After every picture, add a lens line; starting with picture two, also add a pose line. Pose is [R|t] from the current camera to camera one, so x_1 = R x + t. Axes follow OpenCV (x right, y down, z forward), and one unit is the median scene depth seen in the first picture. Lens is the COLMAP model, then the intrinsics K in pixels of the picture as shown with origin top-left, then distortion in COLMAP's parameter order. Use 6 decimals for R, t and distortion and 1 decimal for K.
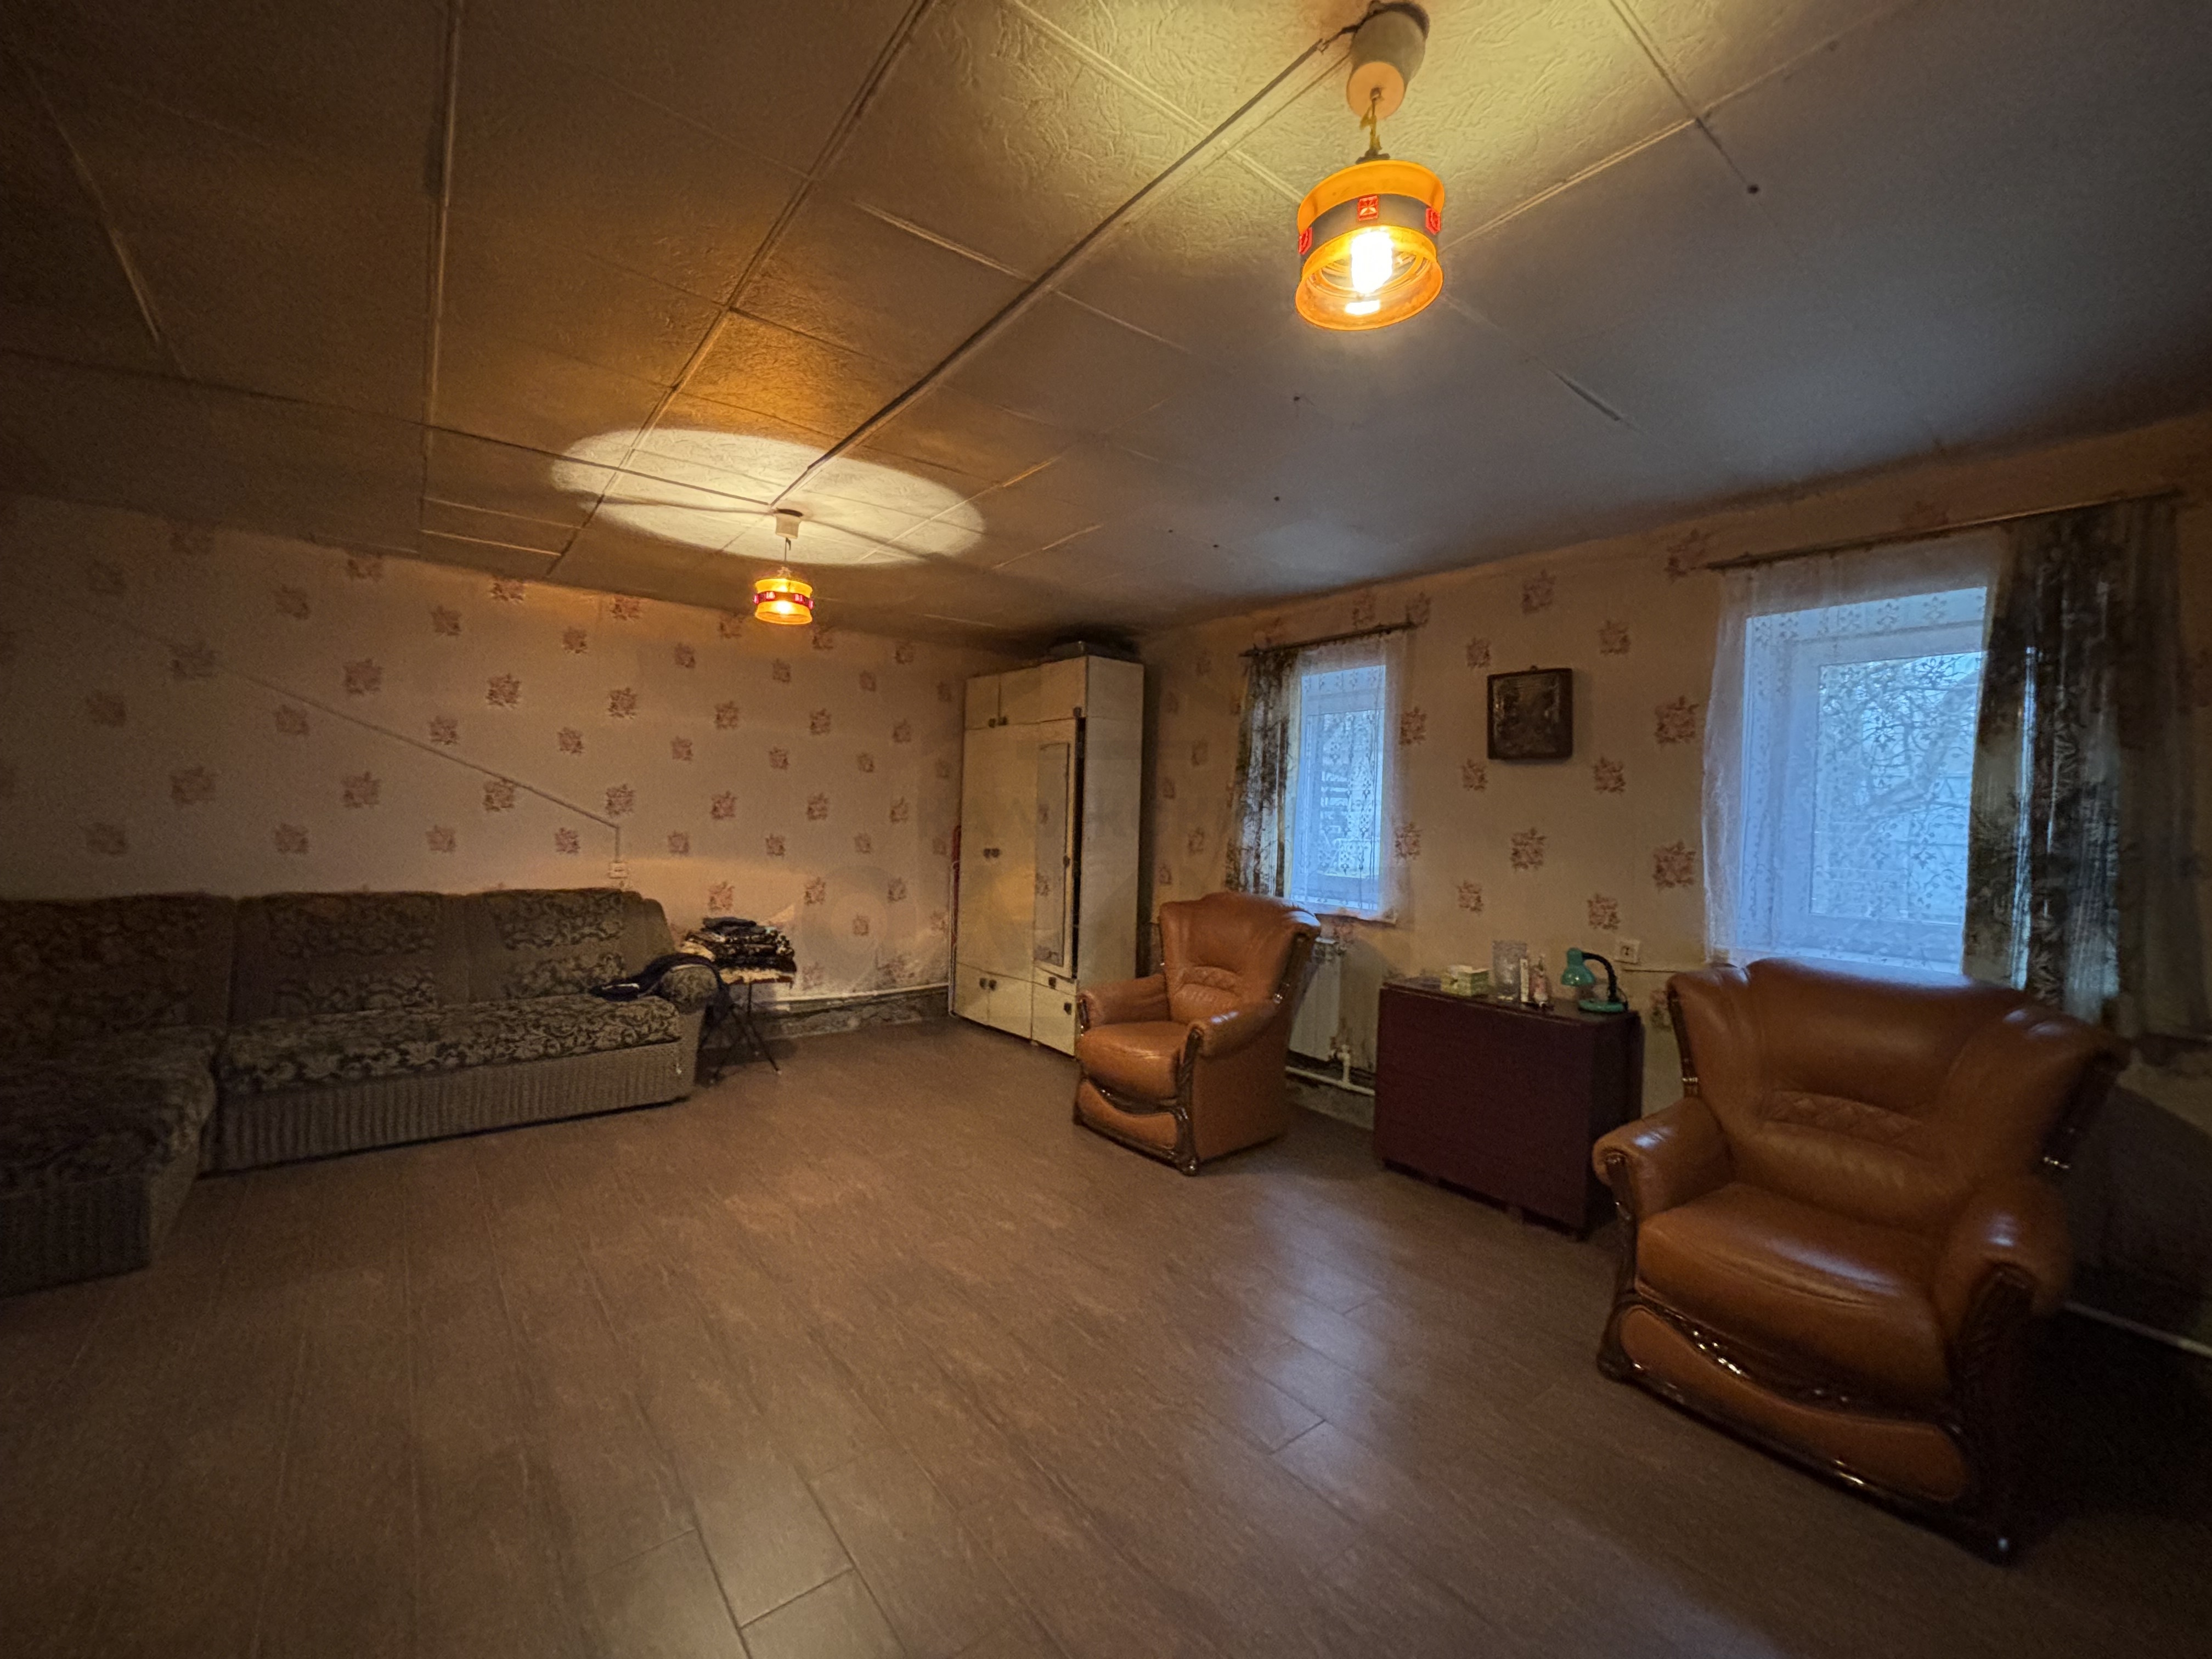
lens RADIAL K [[883.1, 0, 1103.9], [0, 883.1, 826.2], [0, 0, 1]] dist [-0.001402, -0.000390]
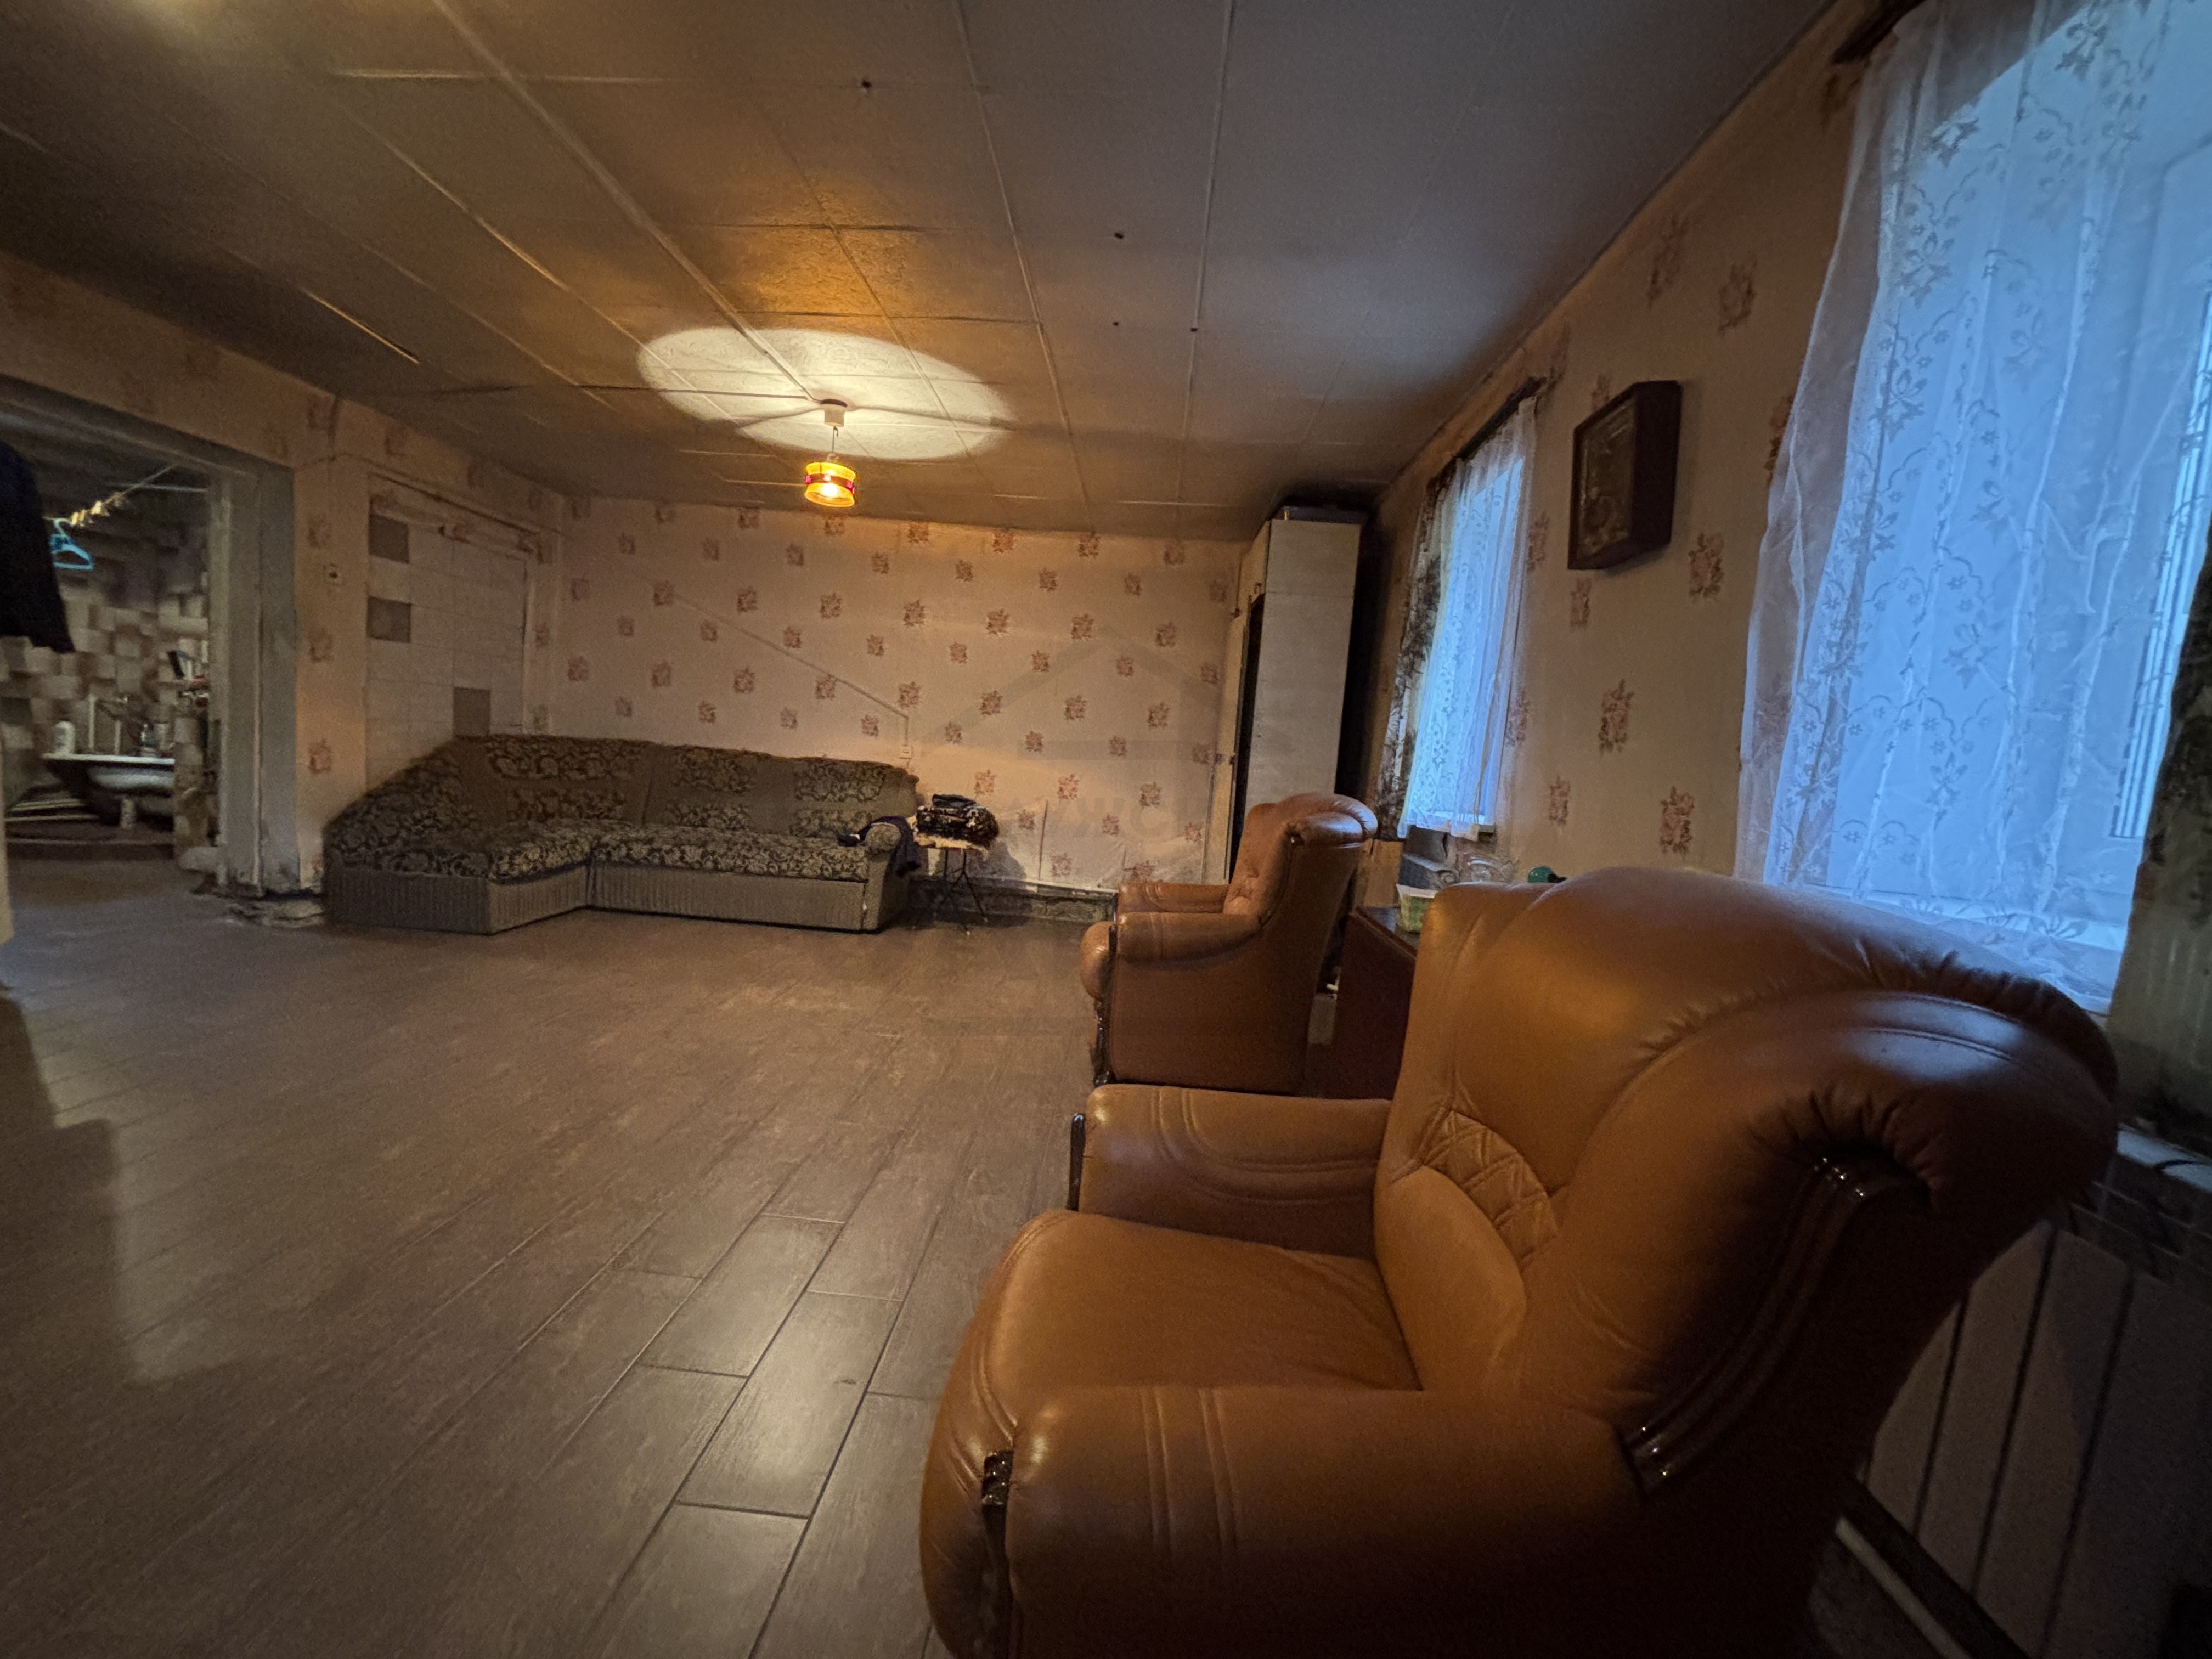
lens RADIAL K [[878.7, 0, 1104.4], [0, 878.7, 834.2], [0, 0, 1]] dist [0.006808, -0.000146]
pose [[0.755245, 0.090226, -0.649203, 0.710589], [-0.058437, 0.995805, 0.070414, 0.094347], [0.652833, -0.015242, 0.757349, 0.392624]]
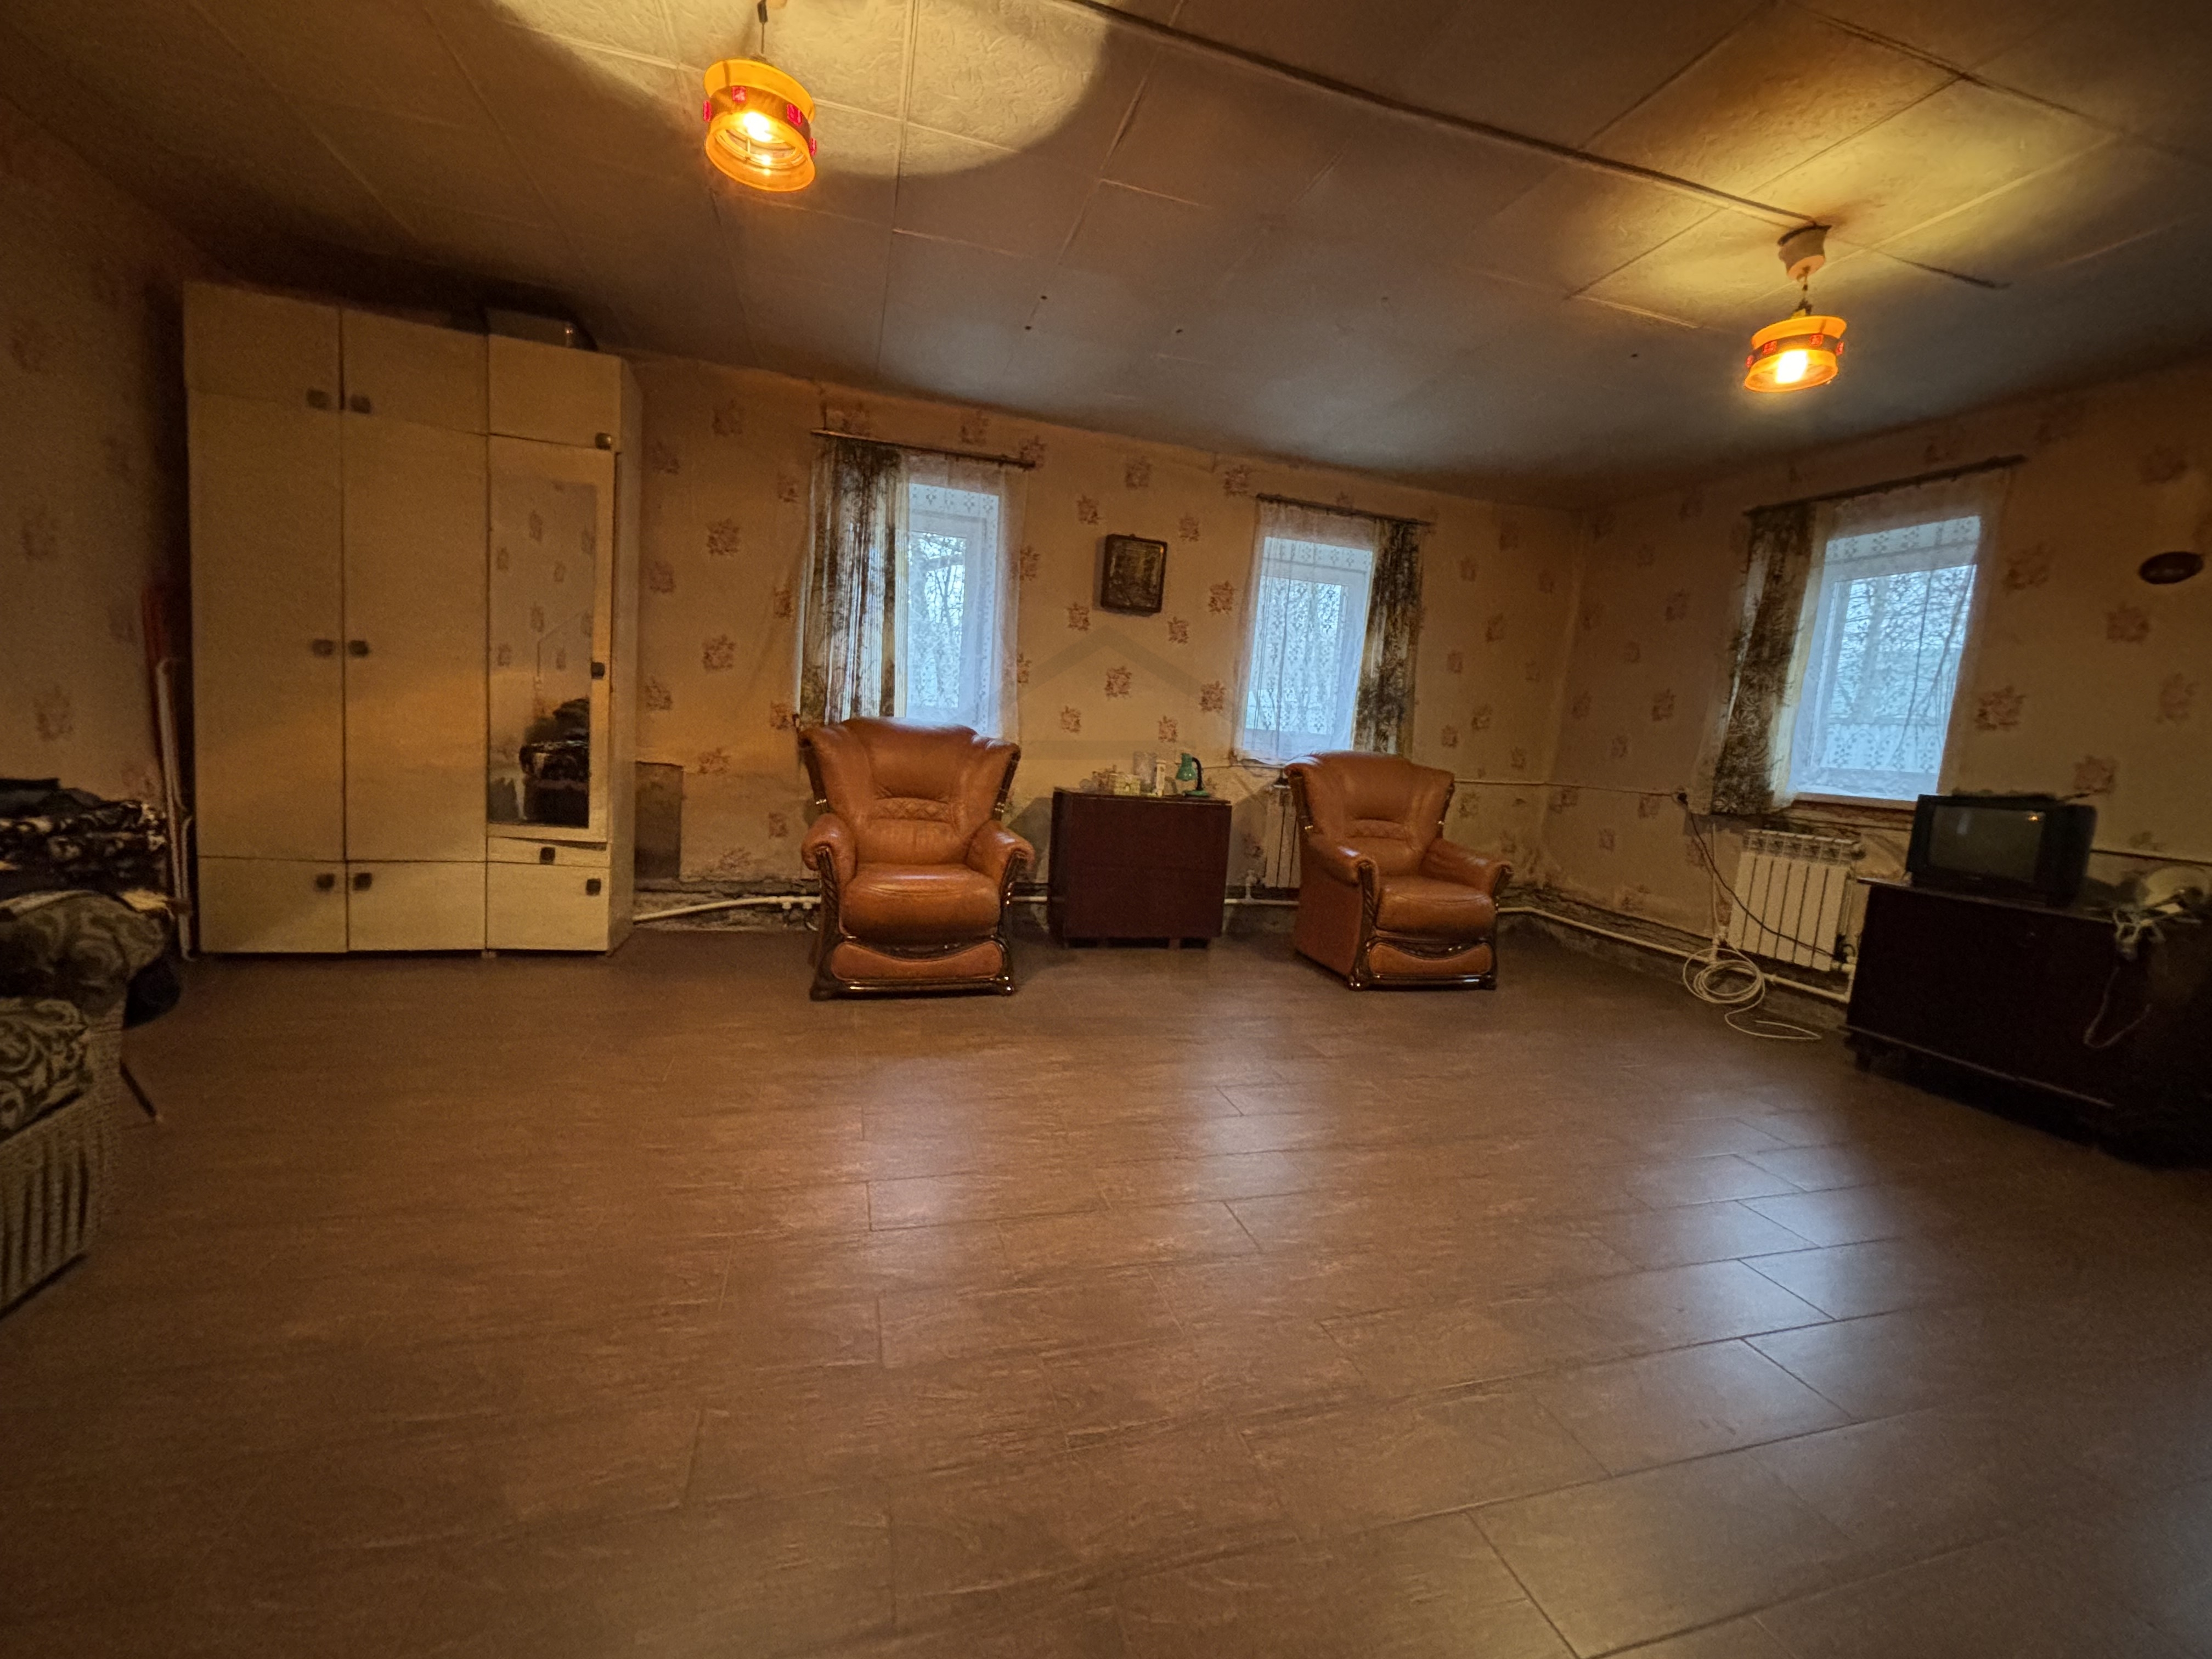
lens RADIAL K [[895.6, 0, 1100.8], [0, 895.6, 832.9], [0, 0, 1]] dist [0.001959, -0.000069]
pose [[0.380747, -0.109135, 0.918216, -0.853363], [-0.053026, 0.988800, 0.139512, 0.073262], [-0.923158, -0.101808, 0.370695, 0.605961]]
